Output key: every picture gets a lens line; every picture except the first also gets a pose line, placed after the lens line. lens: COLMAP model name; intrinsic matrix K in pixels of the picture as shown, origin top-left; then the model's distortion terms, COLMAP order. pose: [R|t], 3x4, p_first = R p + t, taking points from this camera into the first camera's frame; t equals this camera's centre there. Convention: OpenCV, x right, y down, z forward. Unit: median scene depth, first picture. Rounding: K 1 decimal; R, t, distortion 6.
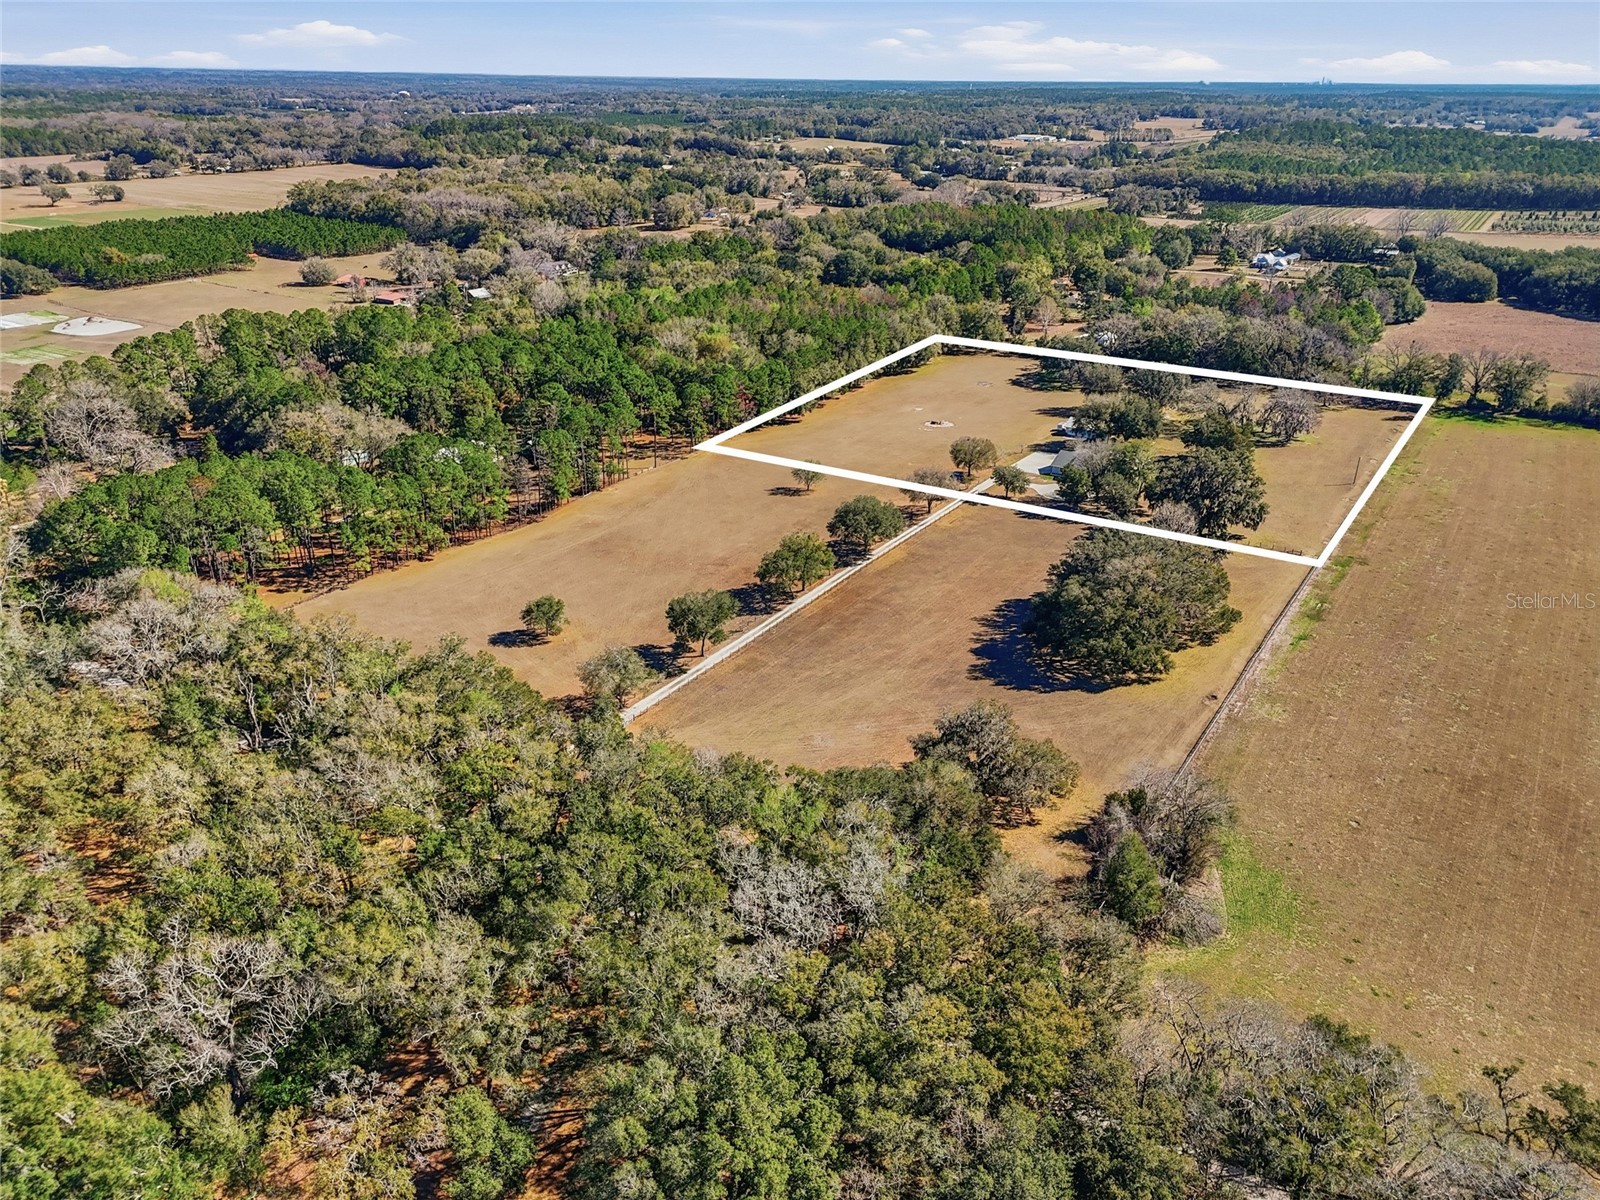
lens RADIAL K [[1170.5, 0, 800.0], [0, 1170.5, 600.0], [0, 0, 1]] dist [0.094875, -0.123495]
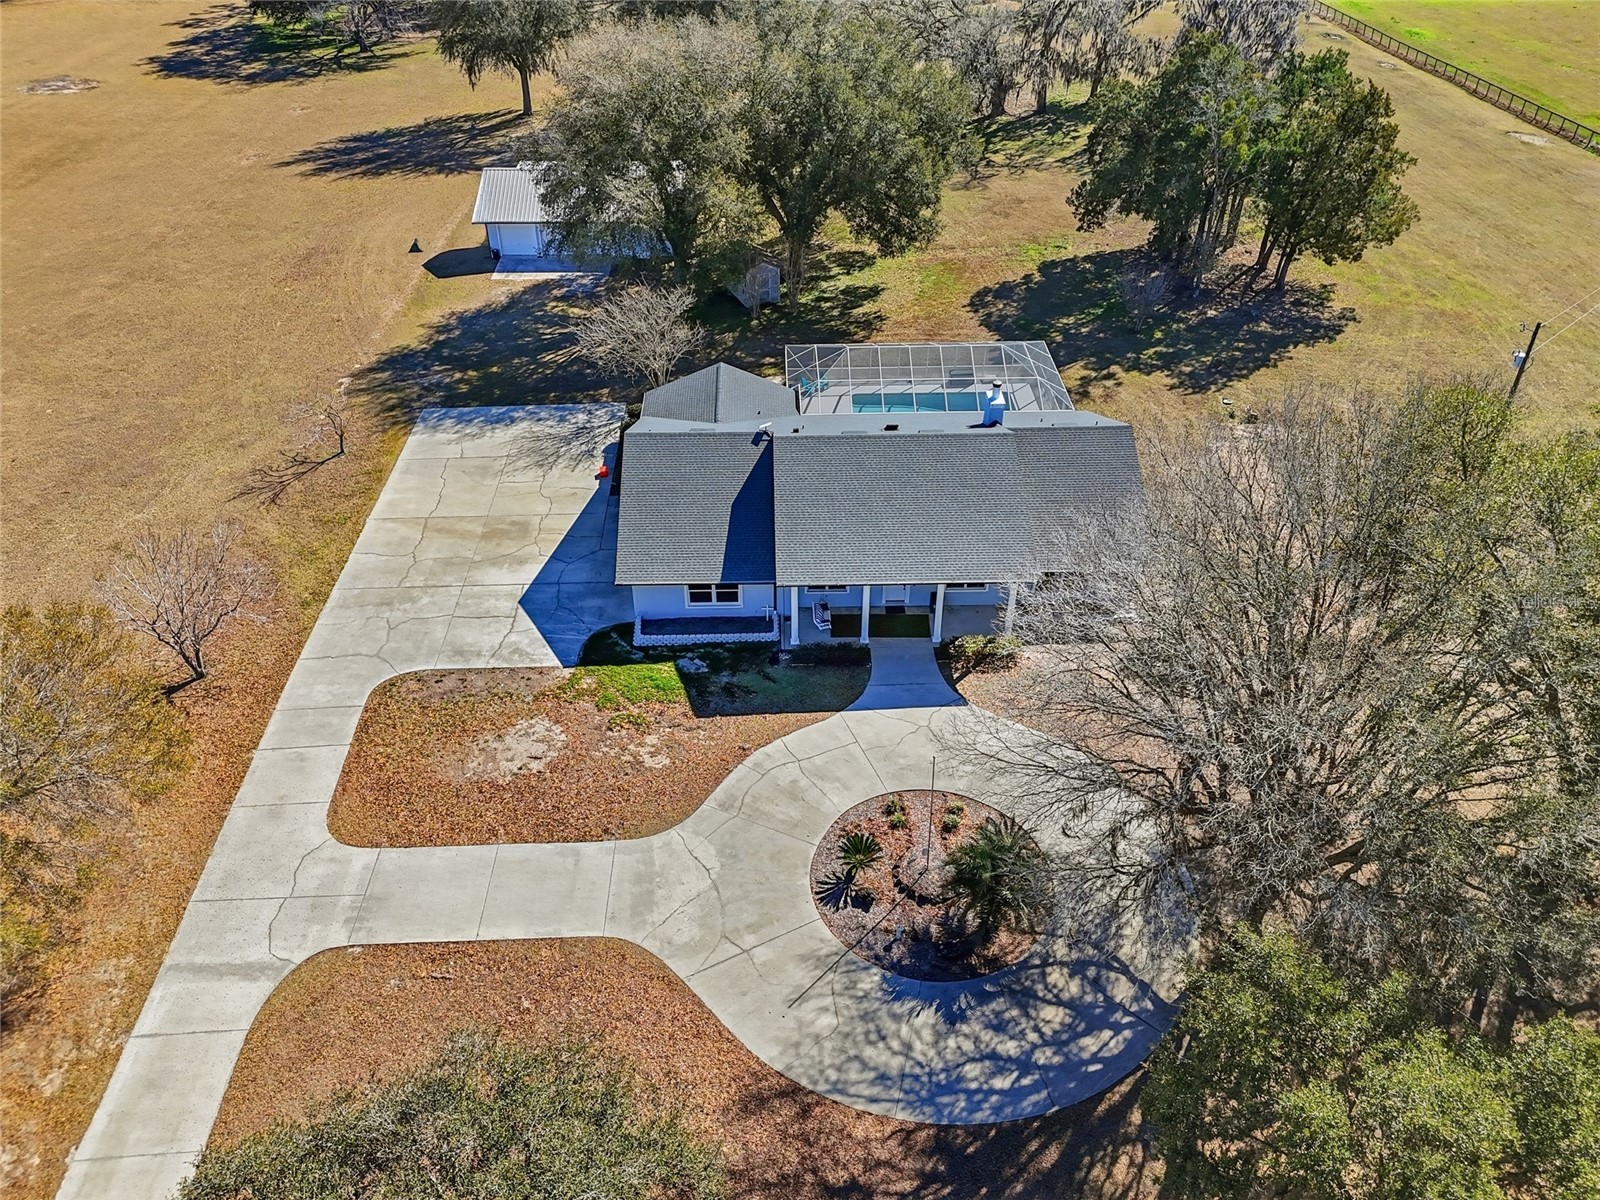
lens RADIAL K [[1170.5, 0, 800.0], [0, 1170.5, 600.0], [0, 0, 1]] dist [0.094875, -0.123495]
pose [[0.811231, -0.347095, 0.470563, 0.151488], [0.233696, 0.930149, 0.283212, -0.133573], [-0.535995, -0.119782, 0.835681, 0.800983]]
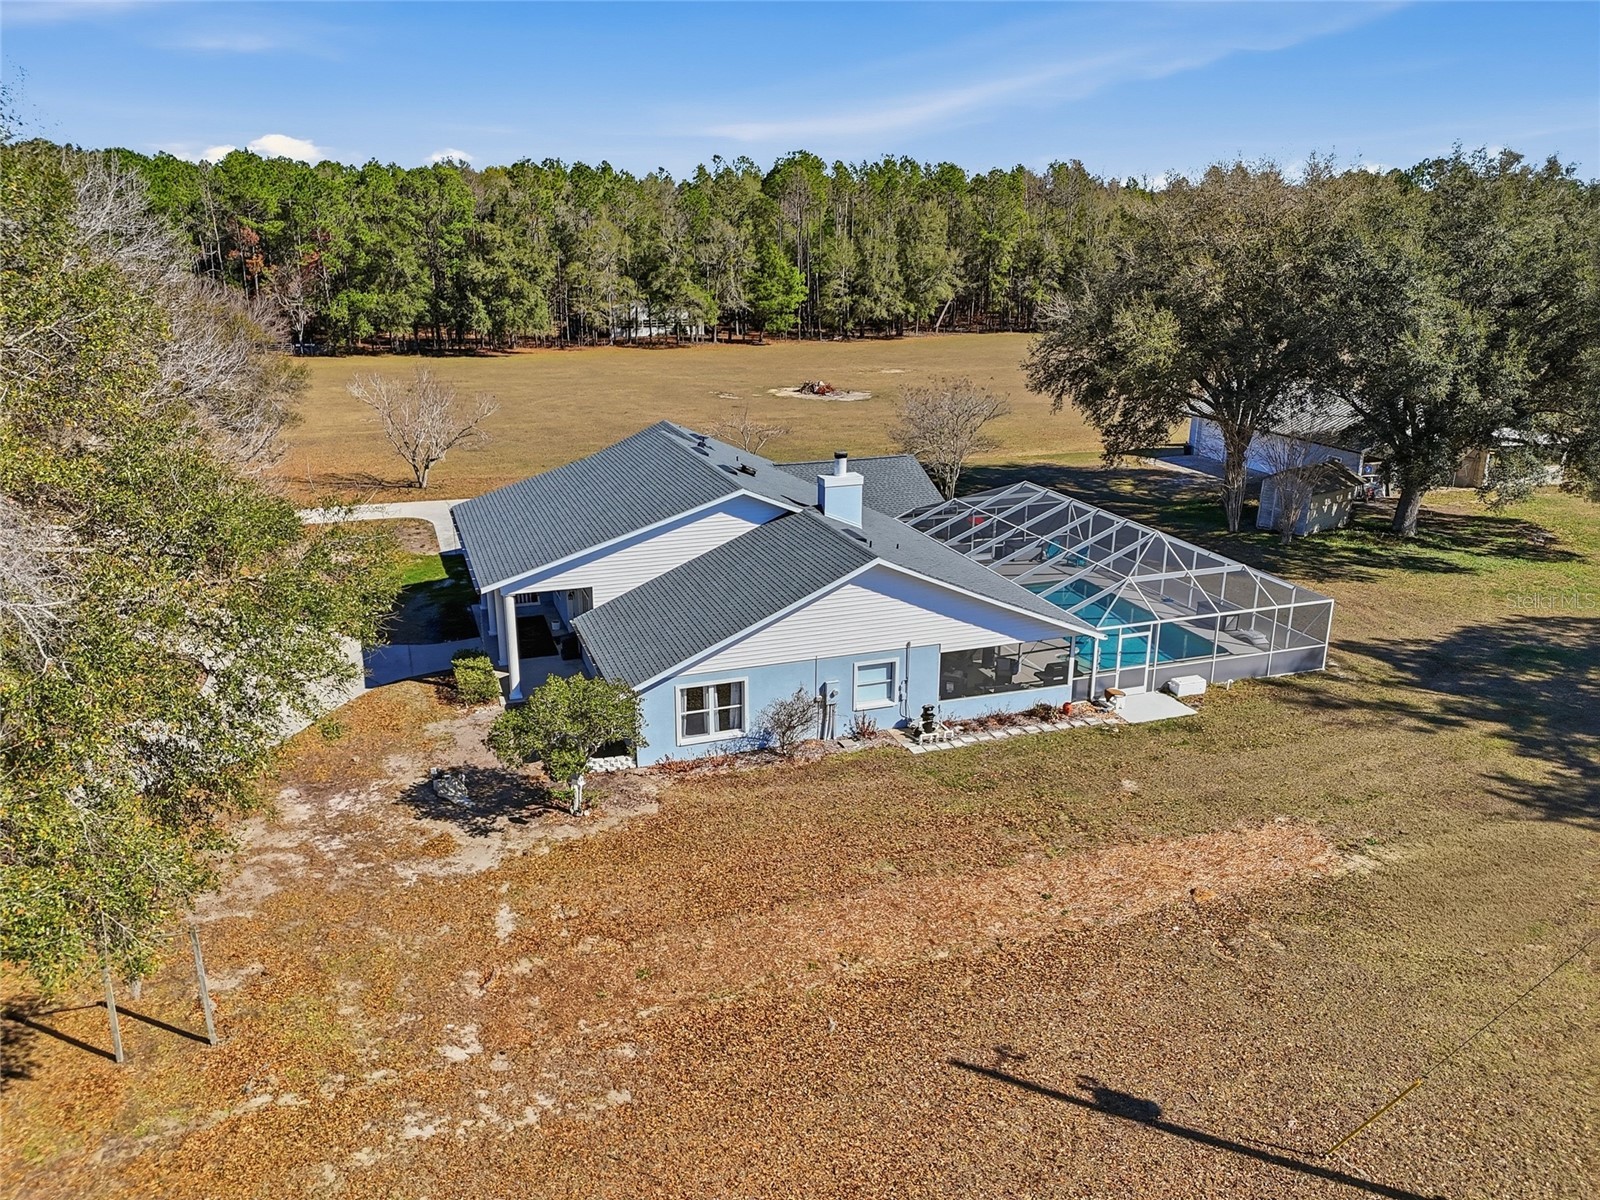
lens RADIAL K [[1170.5, 0, 800.0], [0, 1170.5, 600.0], [0, 0, 1]] dist [0.094875, -0.123495]
pose [[0.806250, 0.178727, -0.563930, 0.293158], [-0.241730, 0.969587, -0.038308, -0.097936], [0.539932, 0.167204, 0.824934, 0.830663]]
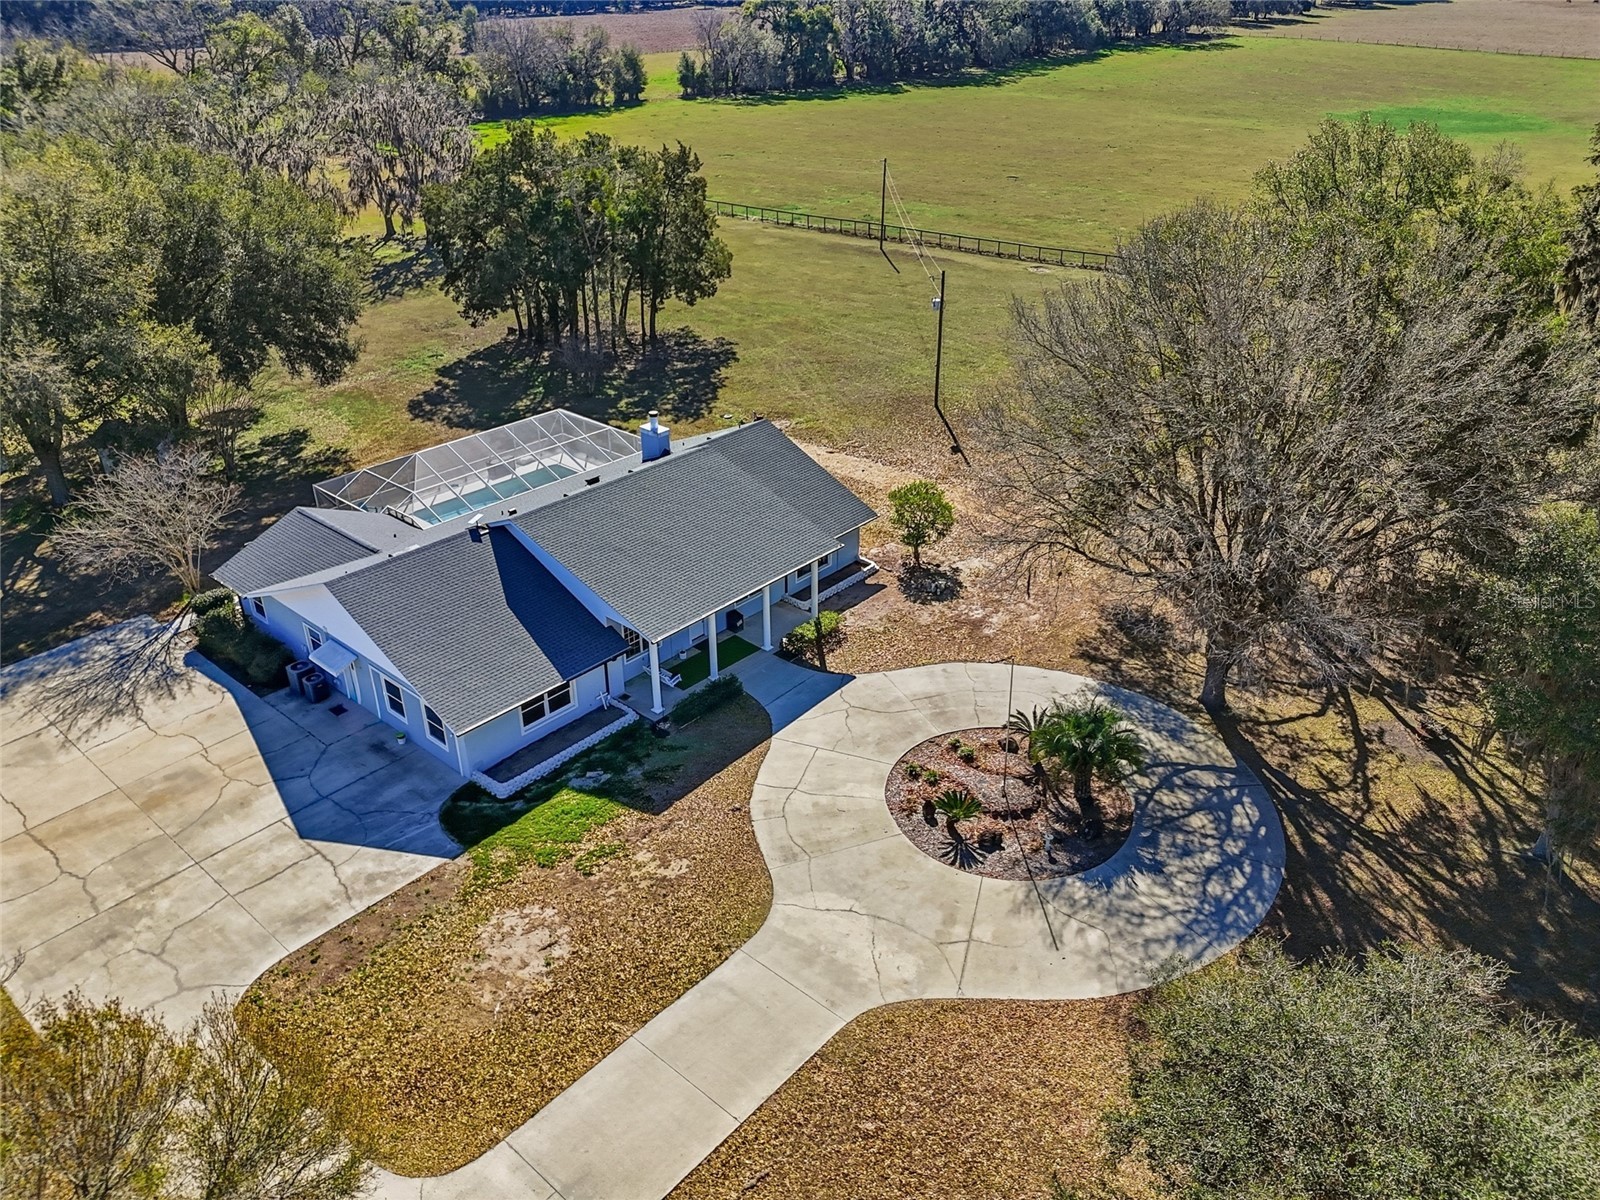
lens RADIAL K [[1170.5, 0, 800.0], [0, 1170.5, 600.0], [0, 0, 1]] dist [0.094875, -0.123495]
pose [[0.133520, -0.471033, 0.871952, 0.118298], [0.407105, 0.828238, 0.385080, -0.140031], [-0.903569, 0.303561, 0.302346, 0.856110]]
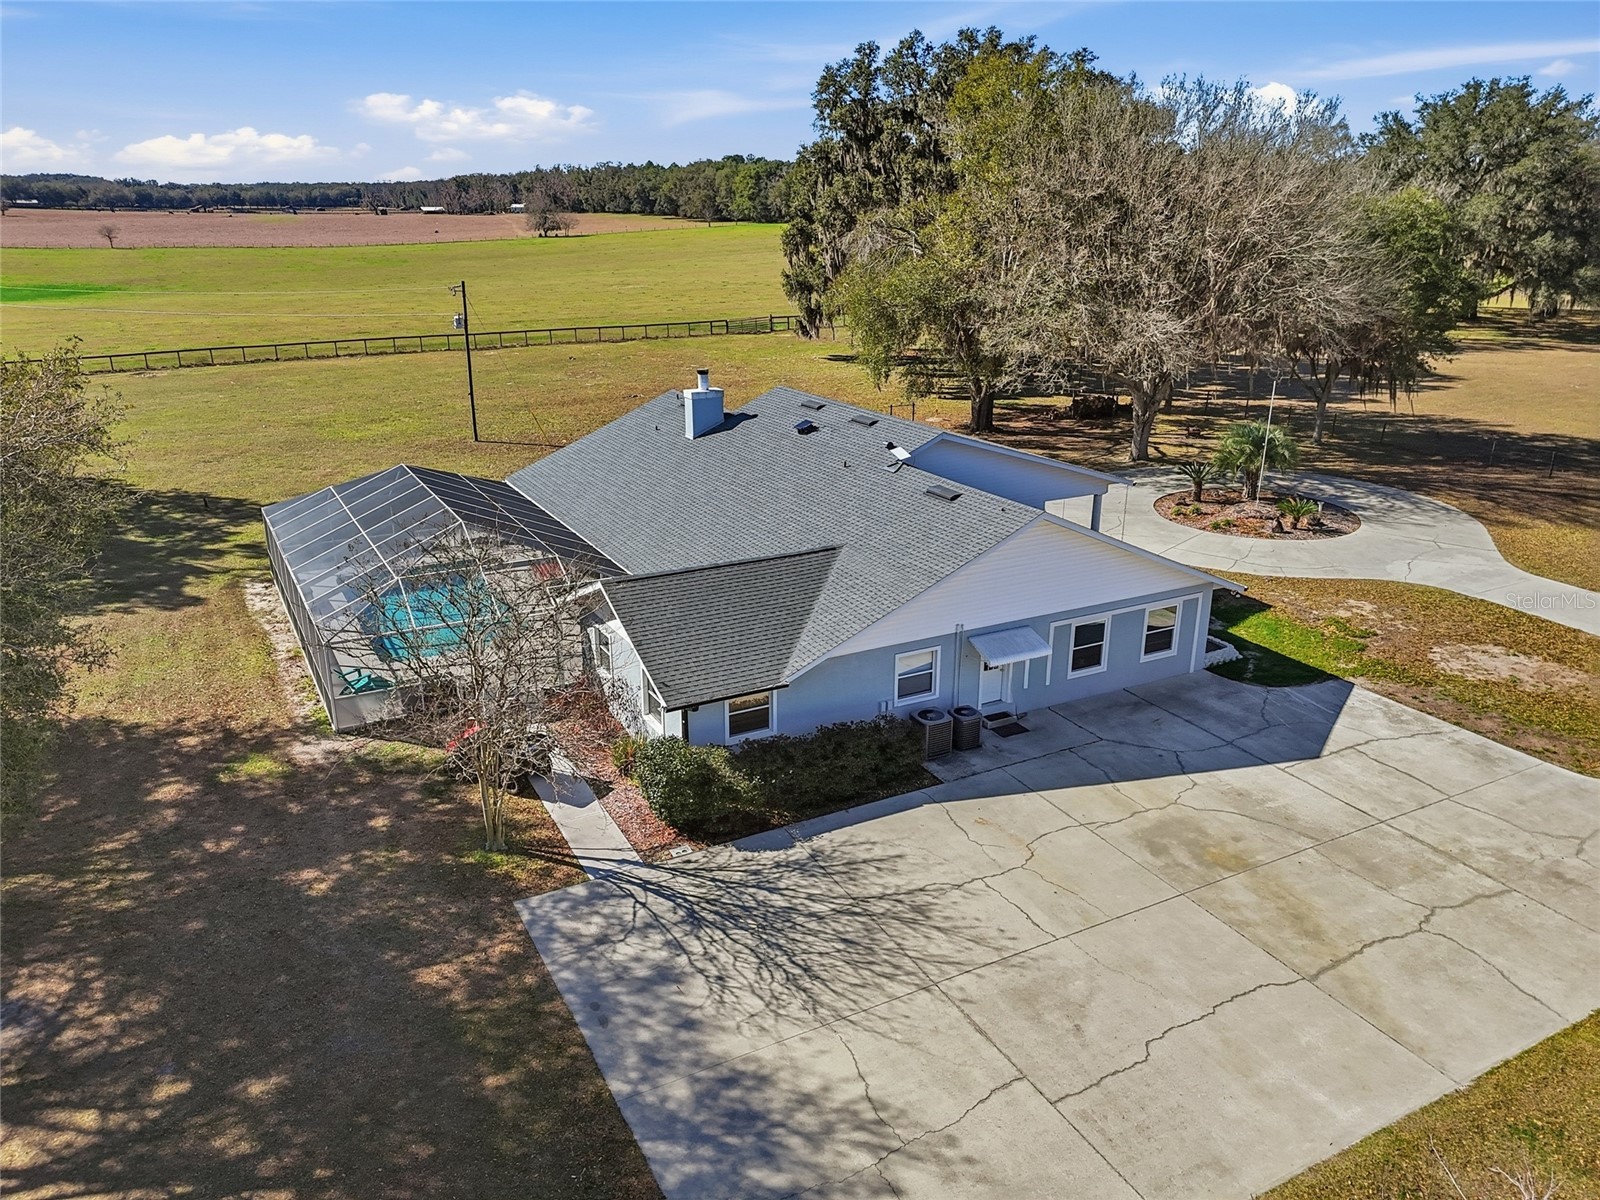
lens RADIAL K [[1170.5, 0, 800.0], [0, 1170.5, 600.0], [0, 0, 1]] dist [0.094875, -0.123495]
pose [[-0.886188, -0.150290, 0.438274, 0.185570], [0.187647, 0.748460, 0.636079, -0.162925], [-0.423626, 0.645926, -0.635075, 0.981159]]
